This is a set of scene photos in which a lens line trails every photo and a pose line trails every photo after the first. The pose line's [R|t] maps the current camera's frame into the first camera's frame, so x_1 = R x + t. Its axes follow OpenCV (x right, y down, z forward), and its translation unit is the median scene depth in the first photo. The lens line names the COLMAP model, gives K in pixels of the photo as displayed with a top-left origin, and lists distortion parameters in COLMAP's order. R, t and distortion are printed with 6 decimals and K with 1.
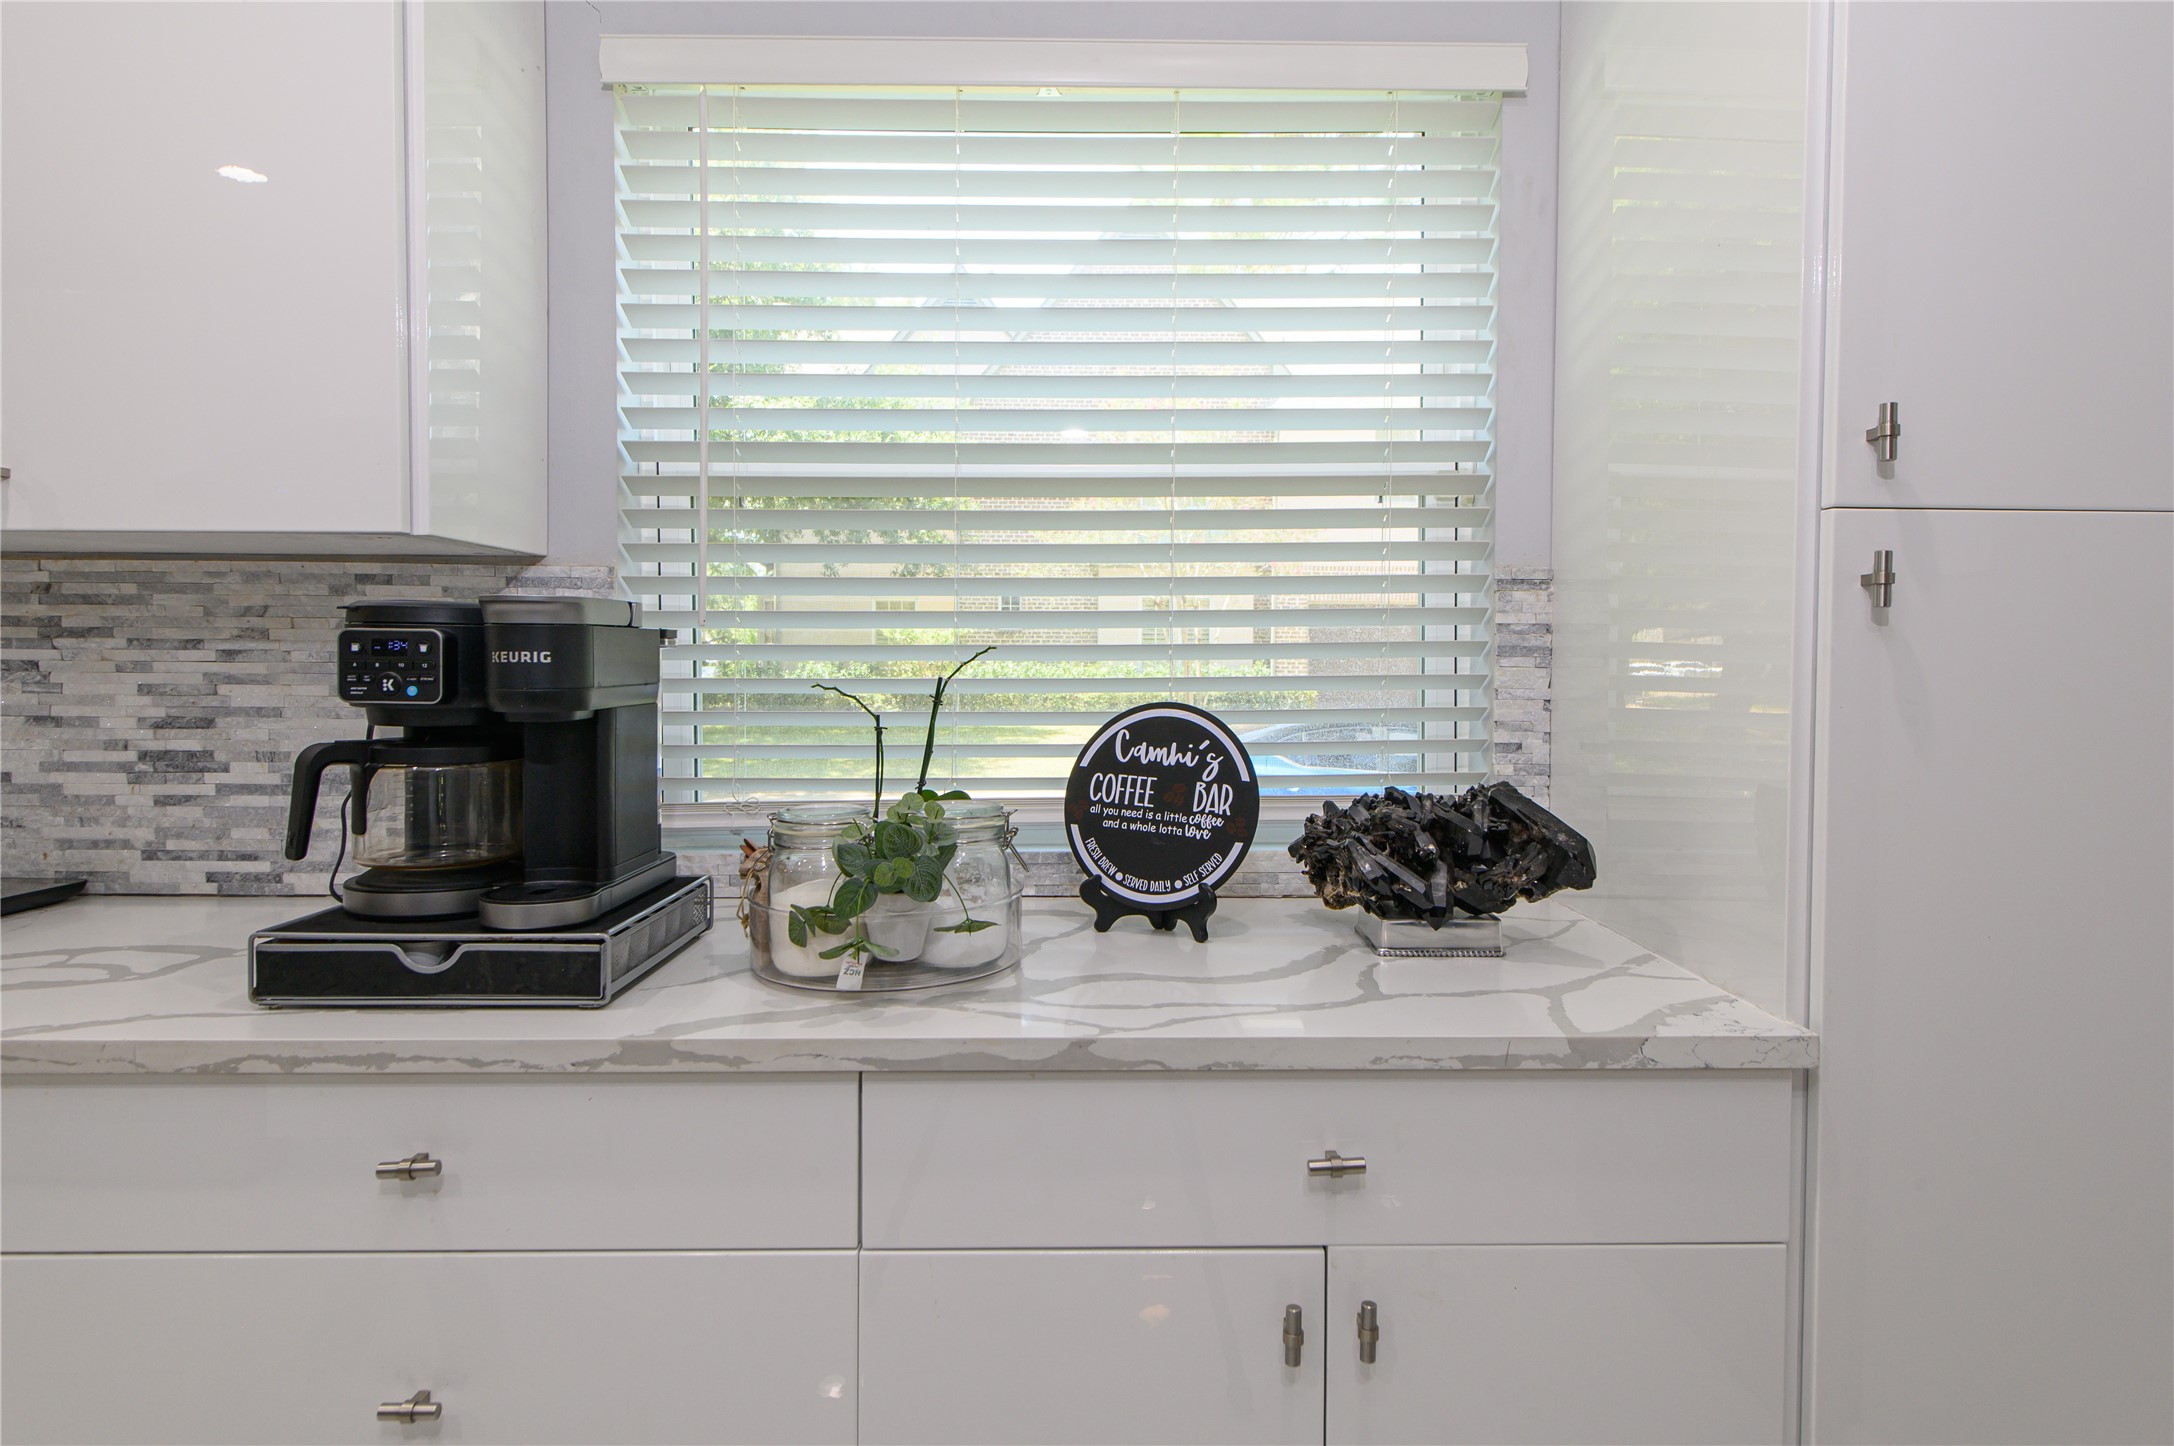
lens RADIAL K [[1277.6, 0, 1117.4], [0, 1277.6, 683.9], [0, 0, 1]] dist [0.017976, -0.001418]
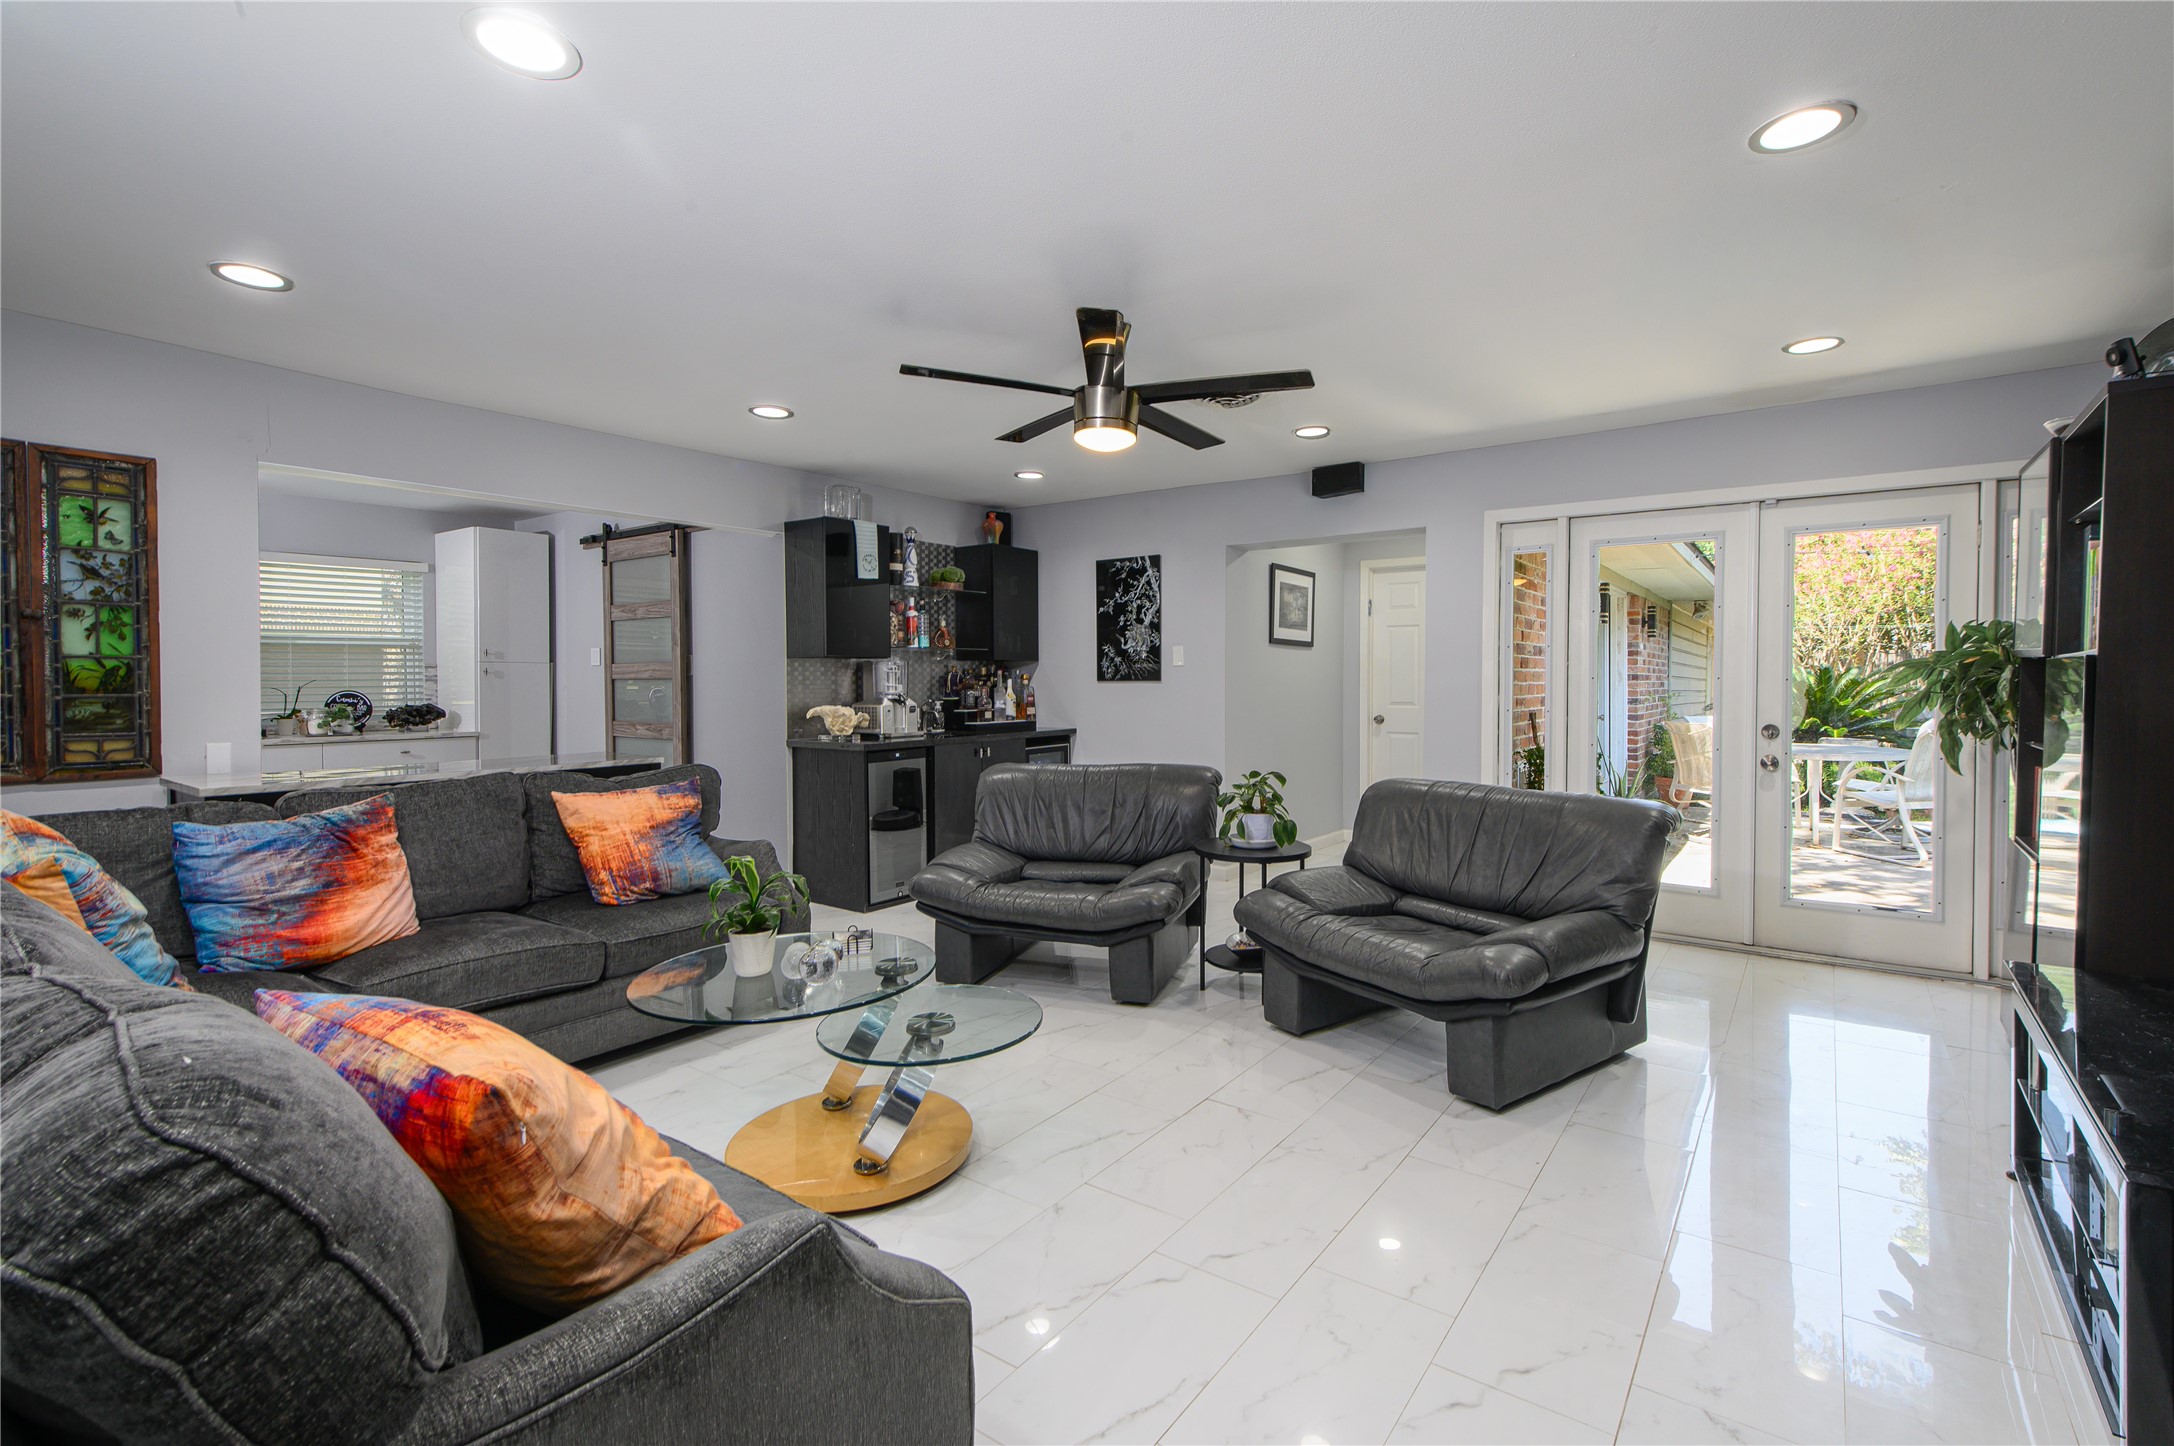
lens RADIAL K [[986.7, 0, 1067.8], [0, 986.7, 681.9], [0, 0, 1]] dist [0.003608, -0.001986]
pose [[0.613409, -0.007615, 0.789729, -1.265934], [0.017746, 0.999834, -0.004144, 0.047191], [-0.789566, 0.016557, 0.613442, -3.529699]]
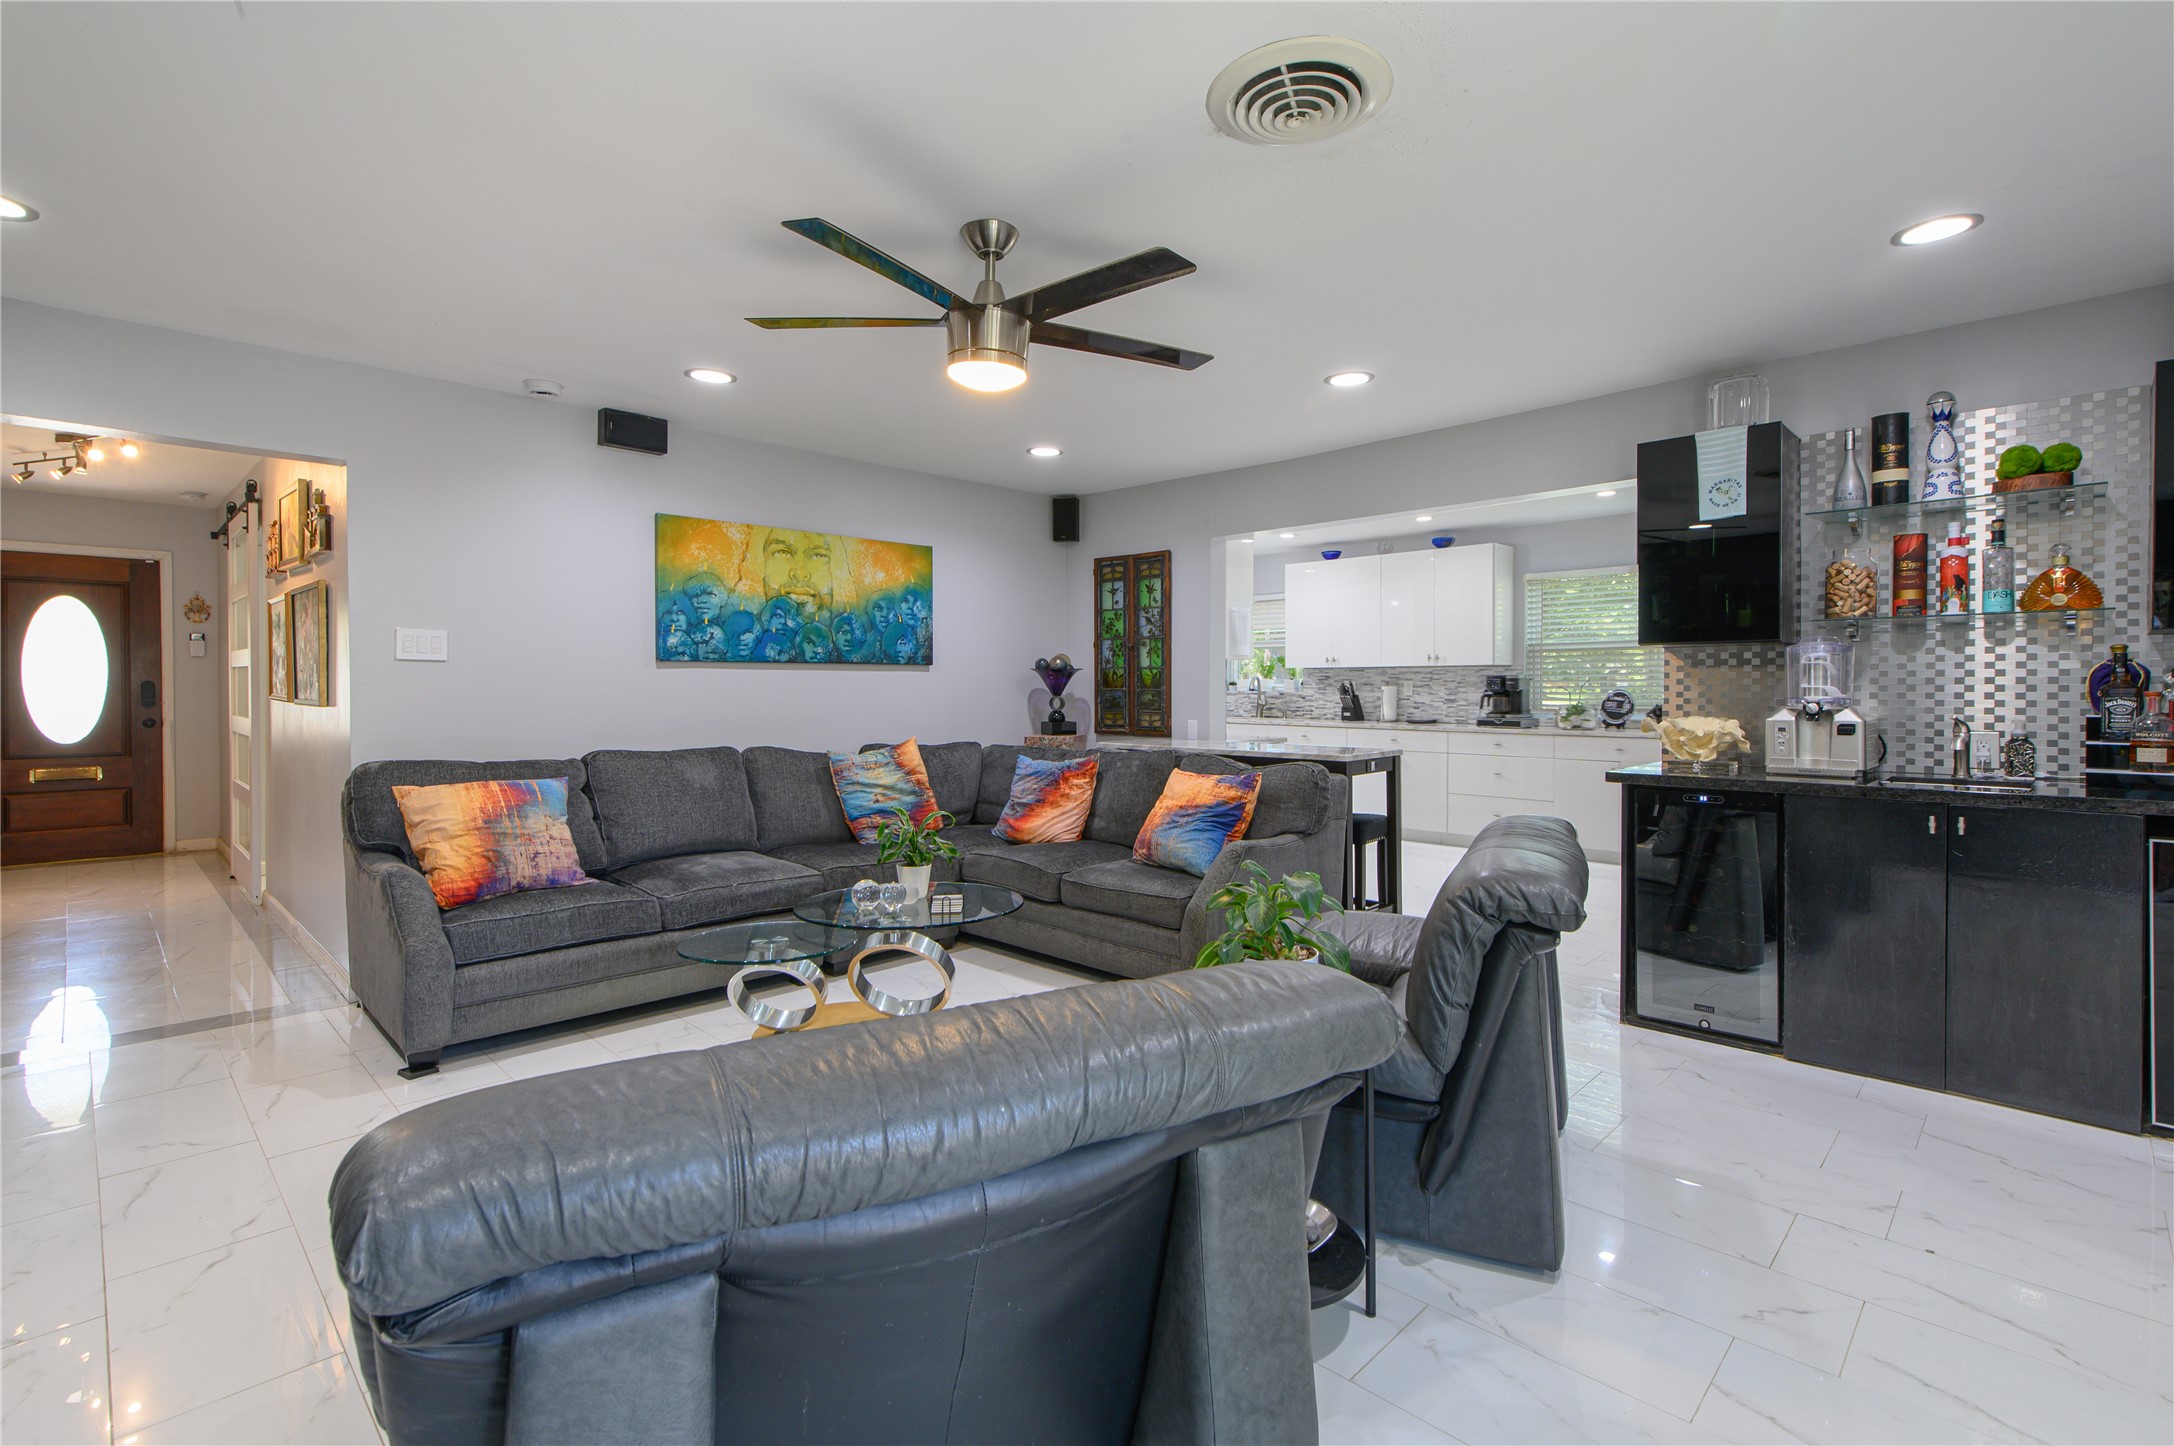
lens RADIAL K [[986.7, 0, 1100.8], [0, 986.7, 699.6], [0, 0, 1]] dist [0.003608, -0.001986]
pose [[0.703663, 0.004470, -0.710520, 1.390097], [-0.007550, 0.999971, -0.001187, 0.072812], [0.710494, 0.006200, 0.703676, -3.391937]]
